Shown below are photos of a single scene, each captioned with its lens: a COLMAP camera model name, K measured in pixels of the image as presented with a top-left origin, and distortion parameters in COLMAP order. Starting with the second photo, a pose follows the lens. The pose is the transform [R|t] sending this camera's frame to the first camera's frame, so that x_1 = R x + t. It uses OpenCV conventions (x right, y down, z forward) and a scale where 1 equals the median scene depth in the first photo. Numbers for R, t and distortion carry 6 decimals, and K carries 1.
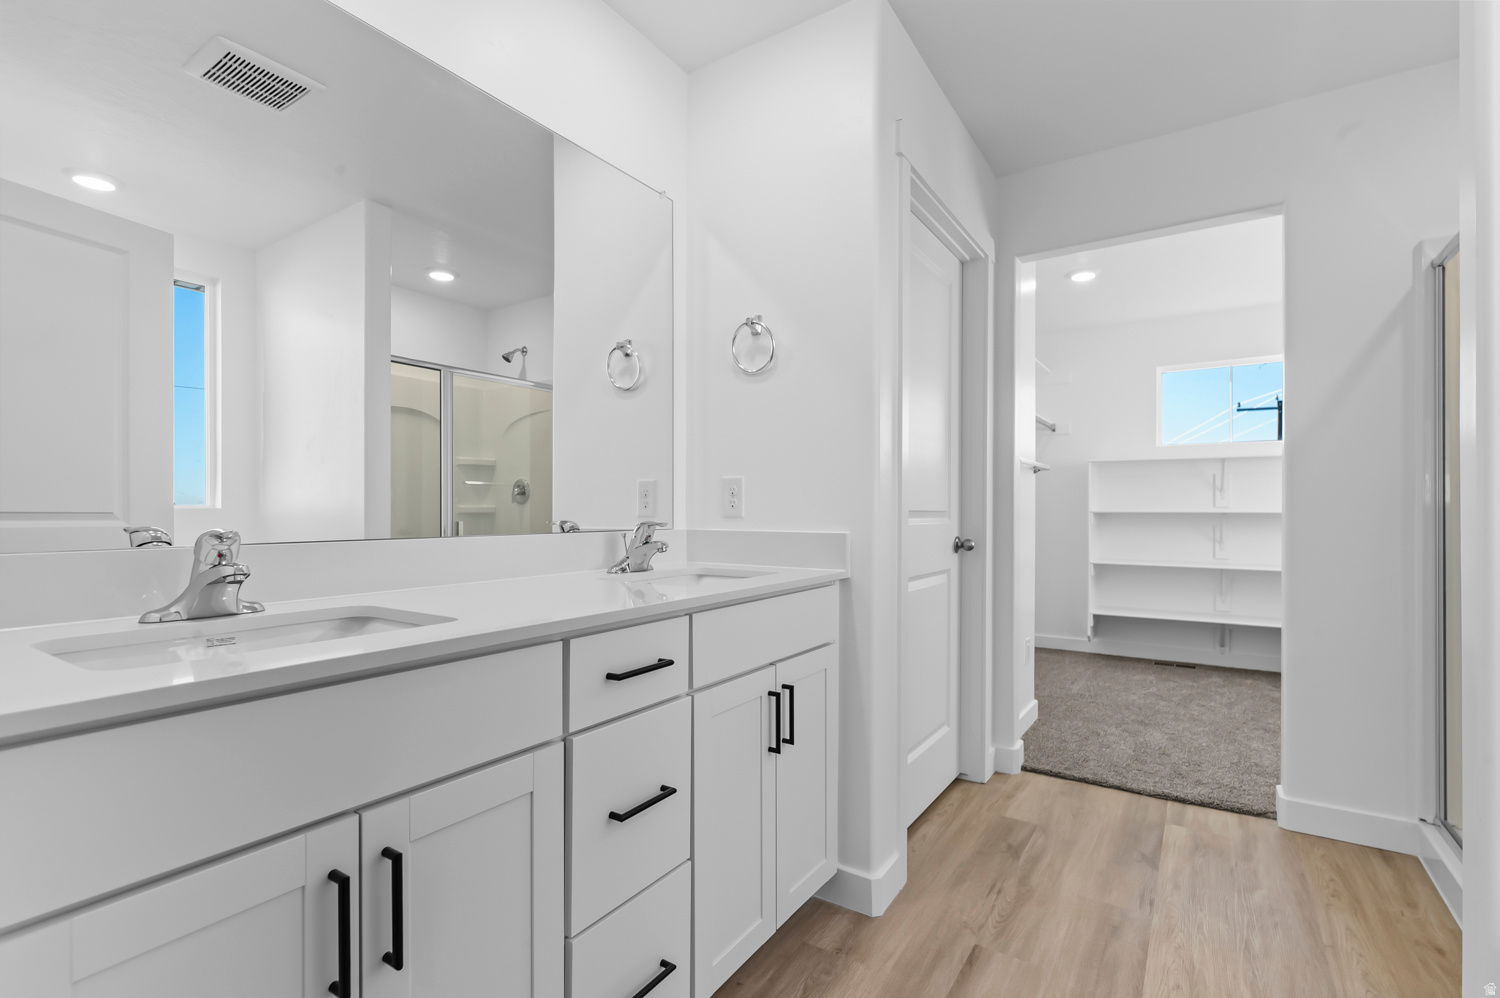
lens RADIAL K [[679.9, 0, 750.0], [0, 679.9, 499.0], [0, 0, 1]] dist [-0.000205, -0.000031]
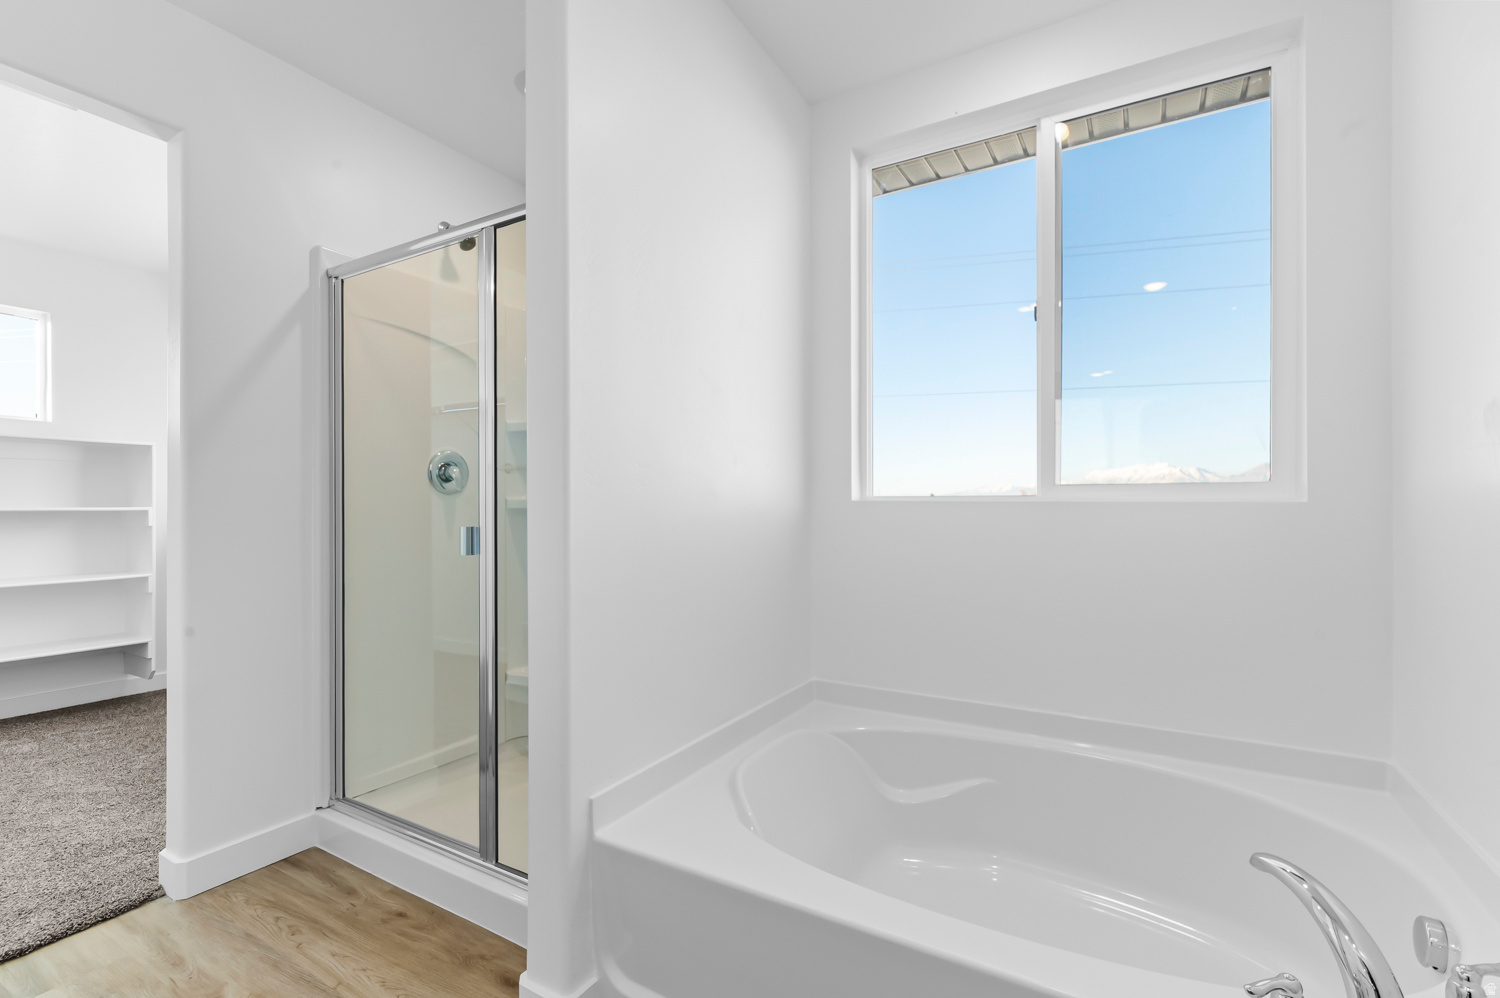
lens RADIAL K [[661.7, 0, 754.9], [0, 661.7, 507.3], [0, 0, 1]] dist [0.001517, 0.000328]
pose [[-0.071585, -0.002066, 0.997432, -0.061103], [-0.011697, 0.999931, 0.001232, 0.006323], [-0.997366, -0.011579, -0.071605, 0.415717]]
